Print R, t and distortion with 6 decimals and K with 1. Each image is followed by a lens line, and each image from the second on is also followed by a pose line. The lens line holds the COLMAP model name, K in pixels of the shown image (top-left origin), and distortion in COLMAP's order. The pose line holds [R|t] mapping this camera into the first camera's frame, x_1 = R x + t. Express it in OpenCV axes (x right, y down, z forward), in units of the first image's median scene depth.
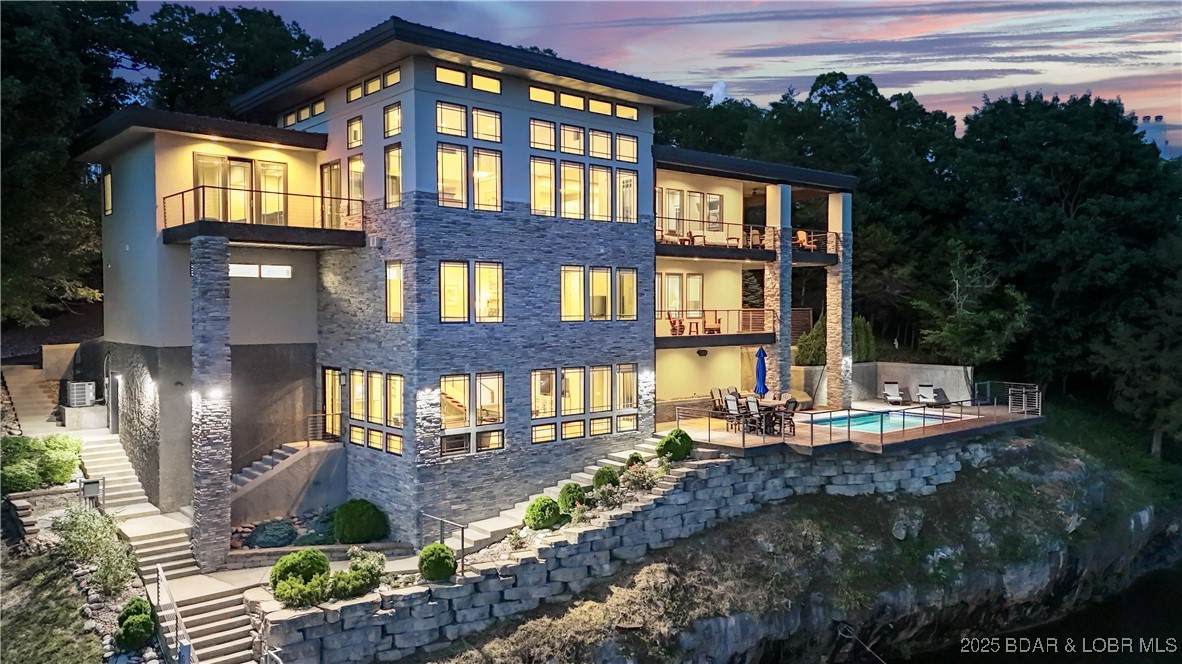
lens RADIAL K [[874.9, 0, 591.0], [0, 874.9, 332.0], [0, 0, 1]] dist [0.081002, -0.001815]
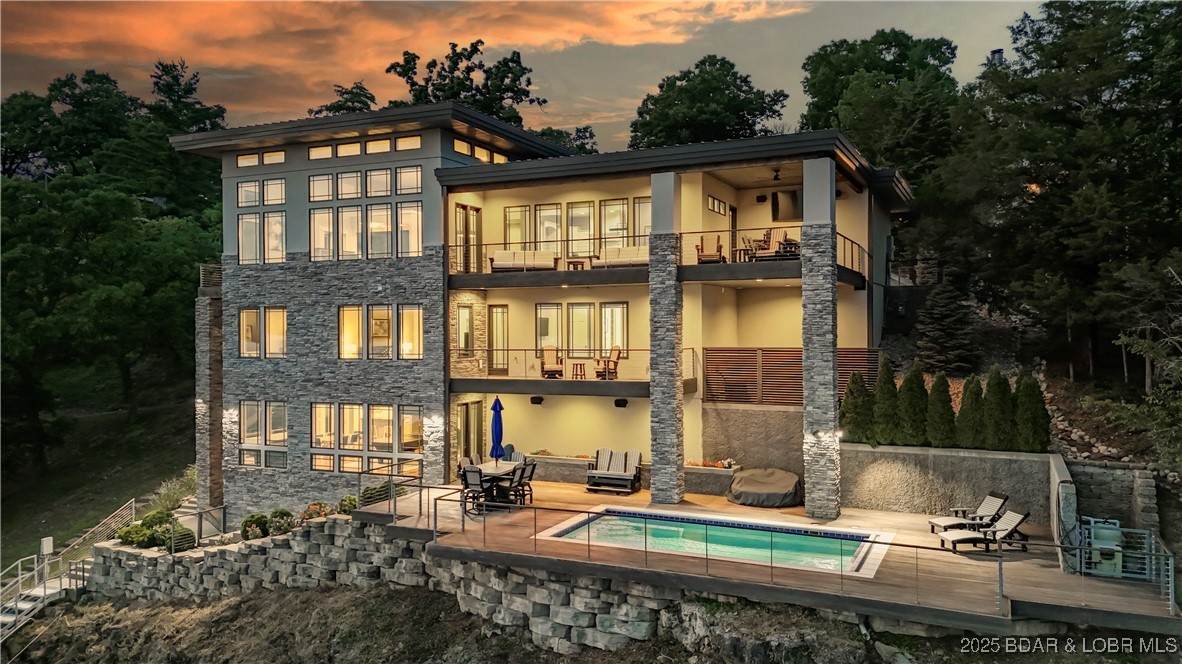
lens RADIAL K [[833.6, 0, 591.0], [0, 833.6, 332.0], [0, 0, 1]] dist [0.023903, 0.000360]
pose [[0.432959, -0.007794, -0.901380, 0.998476], [-0.024025, 0.999508, -0.020182, -0.030913], [0.901093, 0.030394, 0.432559, 0.832231]]
